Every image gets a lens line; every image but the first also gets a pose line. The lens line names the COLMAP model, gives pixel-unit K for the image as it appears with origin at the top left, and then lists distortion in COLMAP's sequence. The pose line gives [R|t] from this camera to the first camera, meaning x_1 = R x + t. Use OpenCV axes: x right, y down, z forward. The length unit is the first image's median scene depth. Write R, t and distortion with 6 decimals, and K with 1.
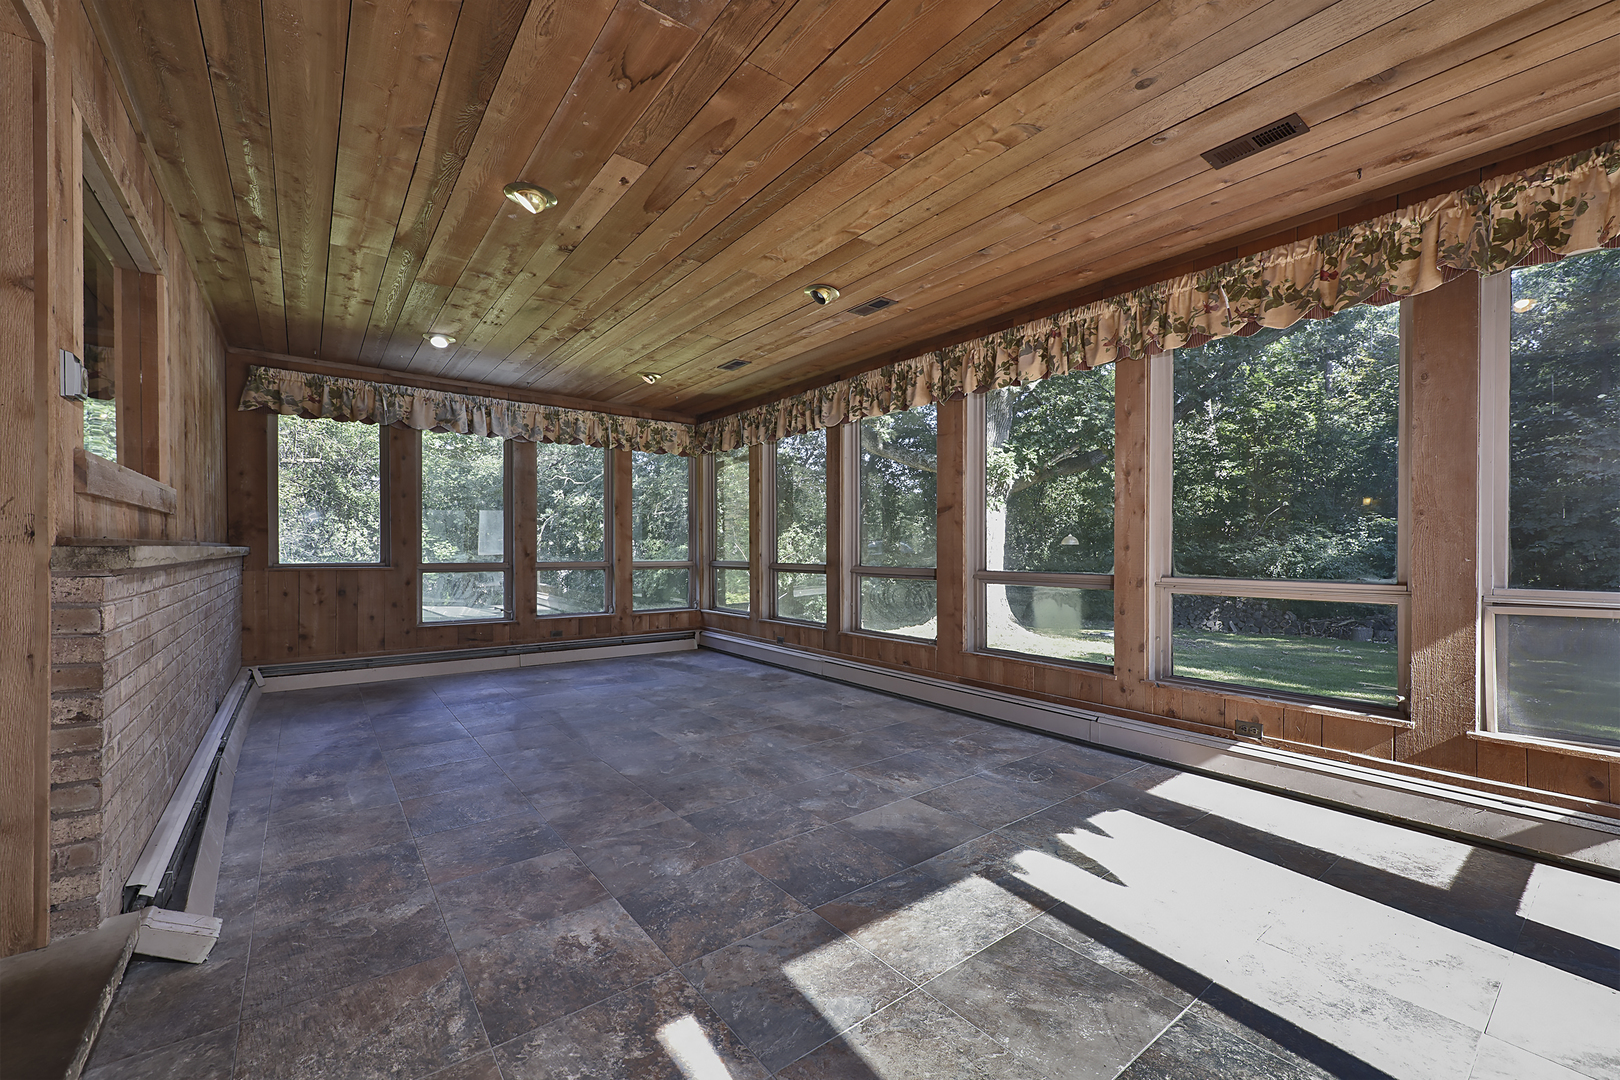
lens RADIAL K [[646.2, 0, 808.8], [0, 646.2, 531.6], [0, 0, 1]] dist [0.006690, -0.000555]
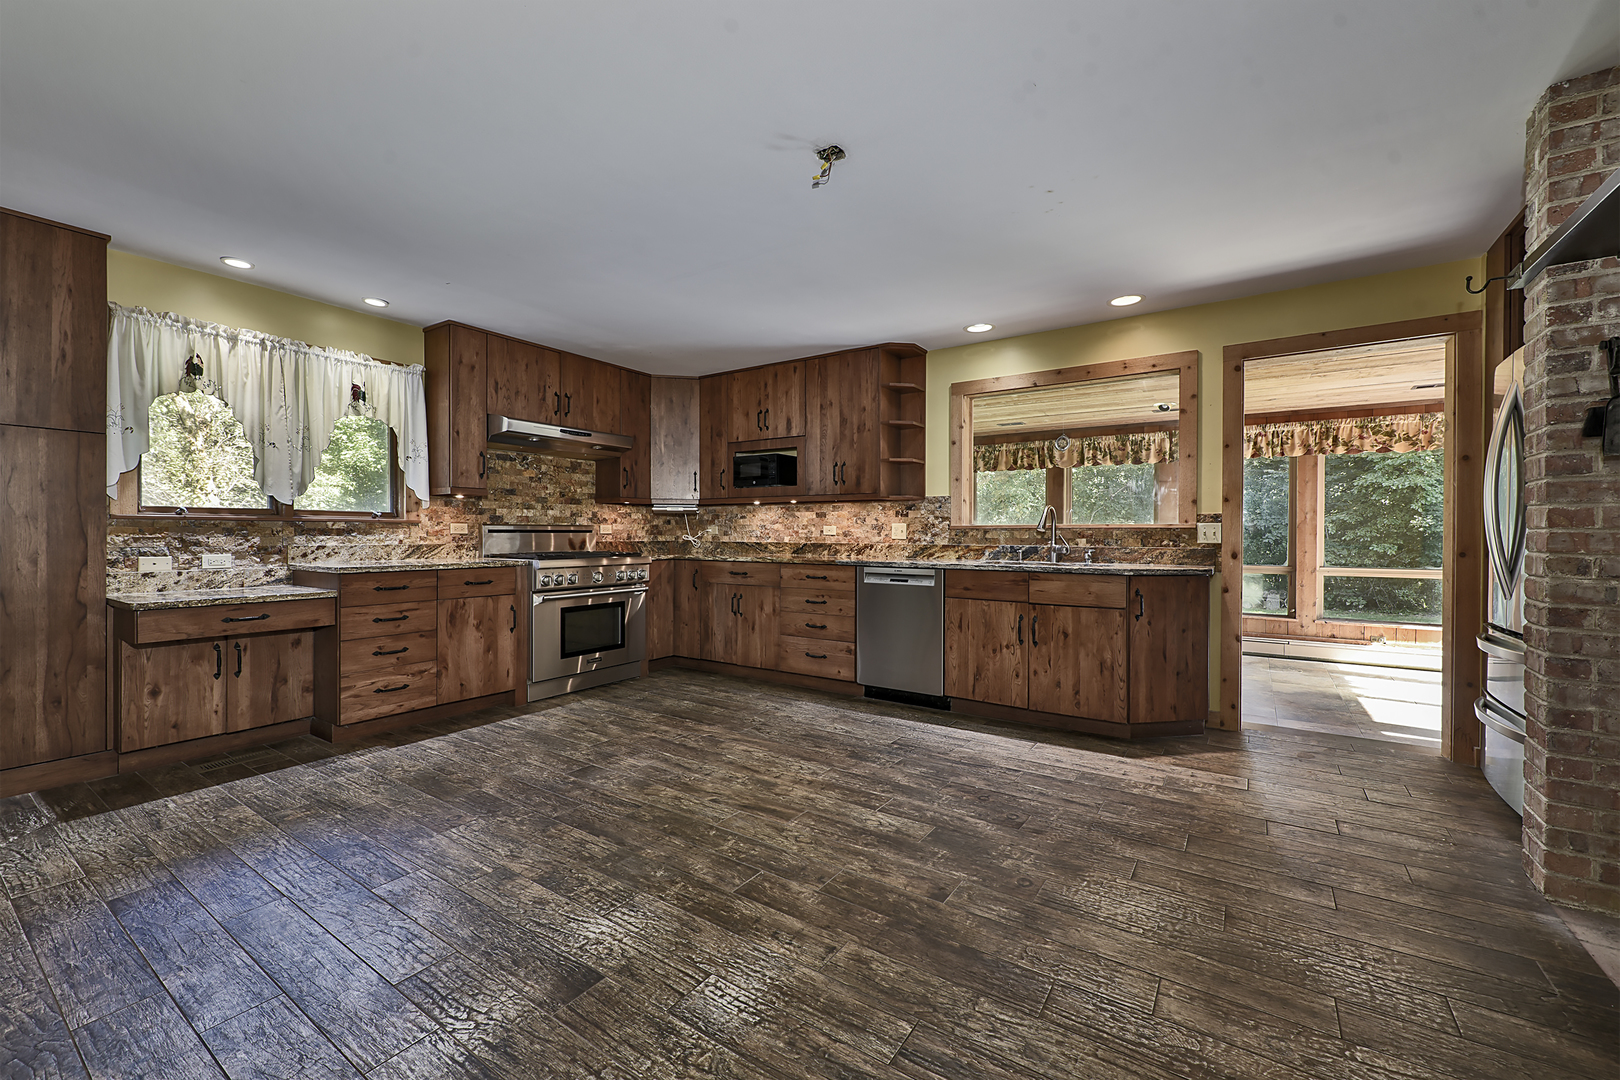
lens RADIAL K [[646.2, 0, 808.8], [0, 646.2, 531.6], [0, 0, 1]] dist [0.006690, -0.000555]
pose [[0.950103, 0.001972, 0.311929, -1.461733], [-0.009437, 0.999704, 0.022424, -0.063223], [-0.311793, -0.024249, 0.949841, -0.361702]]
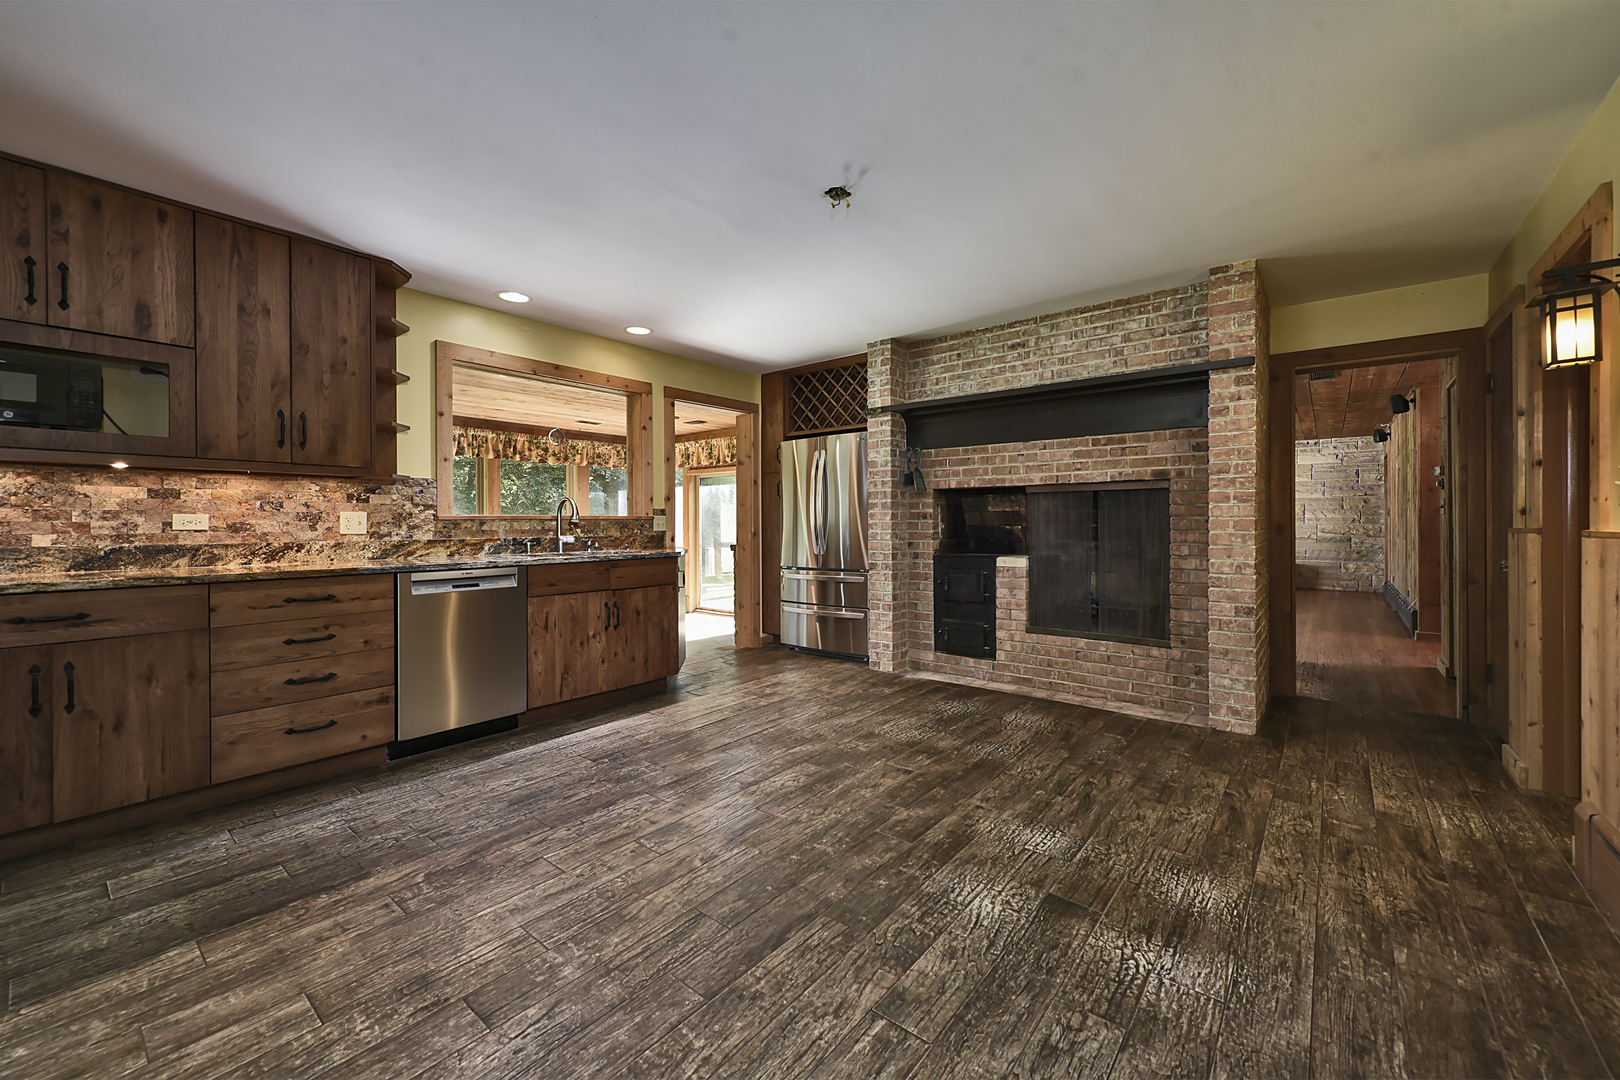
lens RADIAL K [[634.7, 0, 813.8], [0, 634.7, 520.5], [0, 0, 1]] dist [0.009460, -0.000250]
pose [[-0.225820, 0.002726, 0.974165, -1.907241], [-0.020535, 0.999761, -0.007558, -0.046573], [-0.973953, -0.021711, -0.225710, 0.382176]]
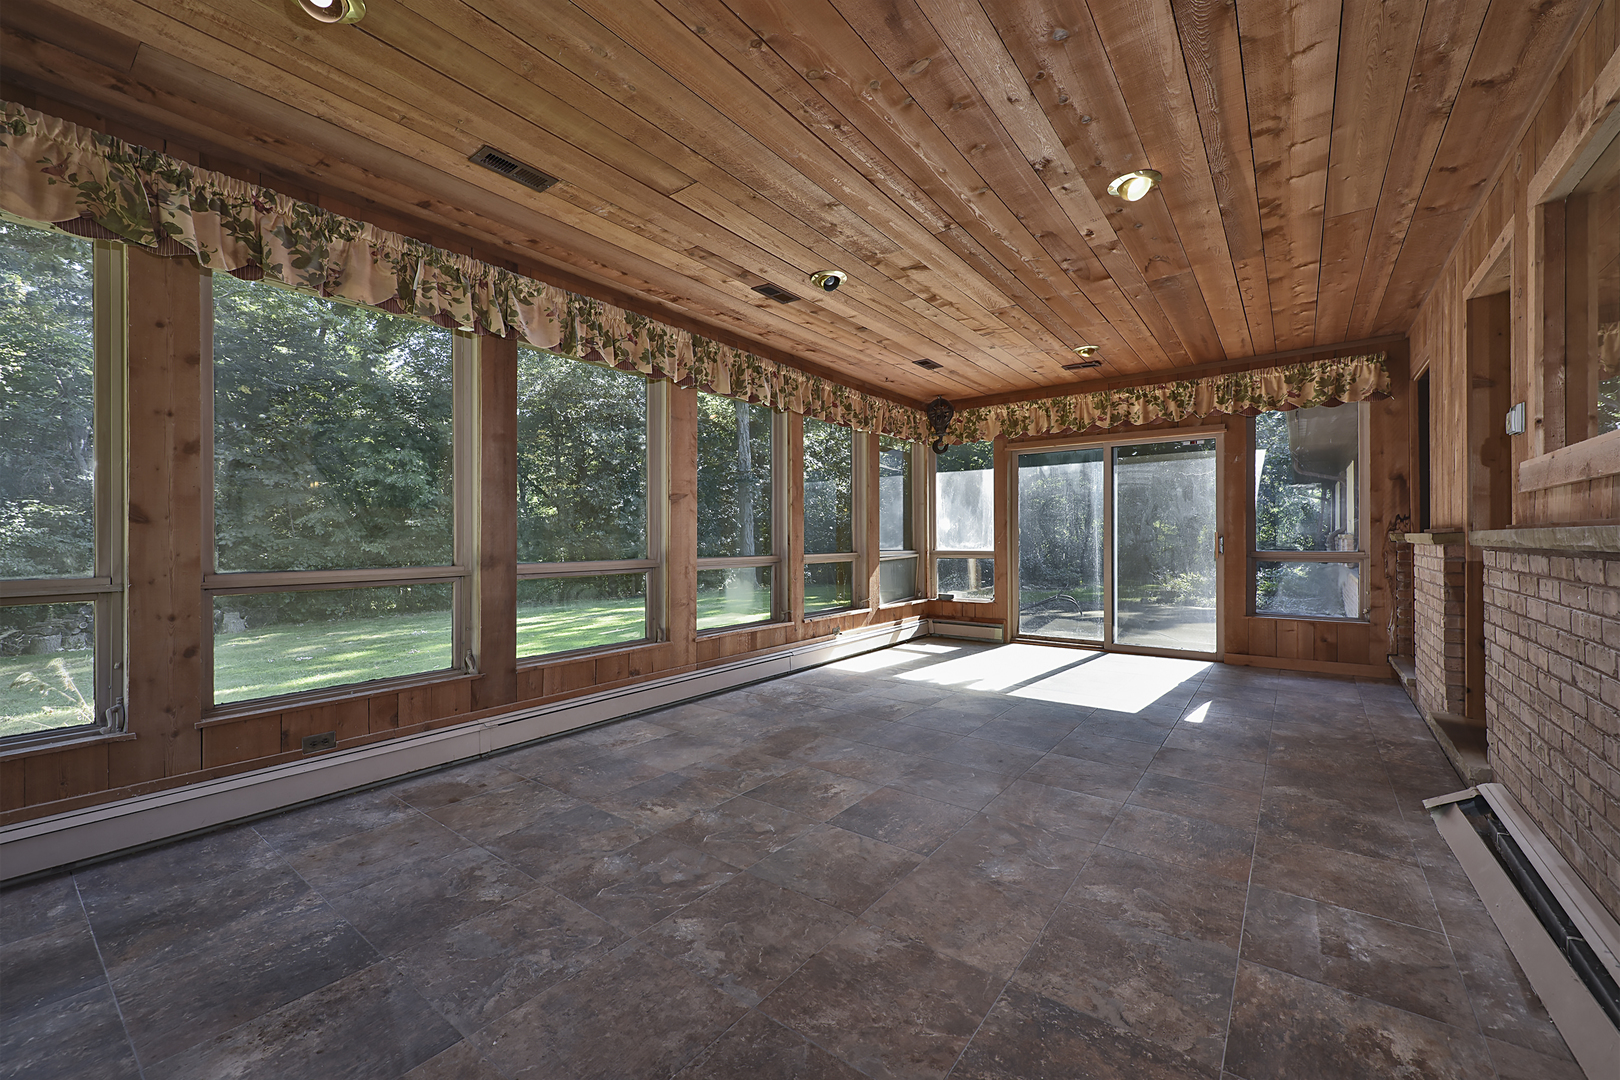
lens RADIAL K [[646.2, 0, 808.8], [0, 646.2, 531.6], [0, 0, 1]] dist [0.006690, -0.000555]
pose [[-0.260427, 0.010929, 0.965432, -0.952476], [-0.020218, 0.999655, -0.016770, 0.036362], [-0.965282, -0.023886, -0.260116, 1.320283]]
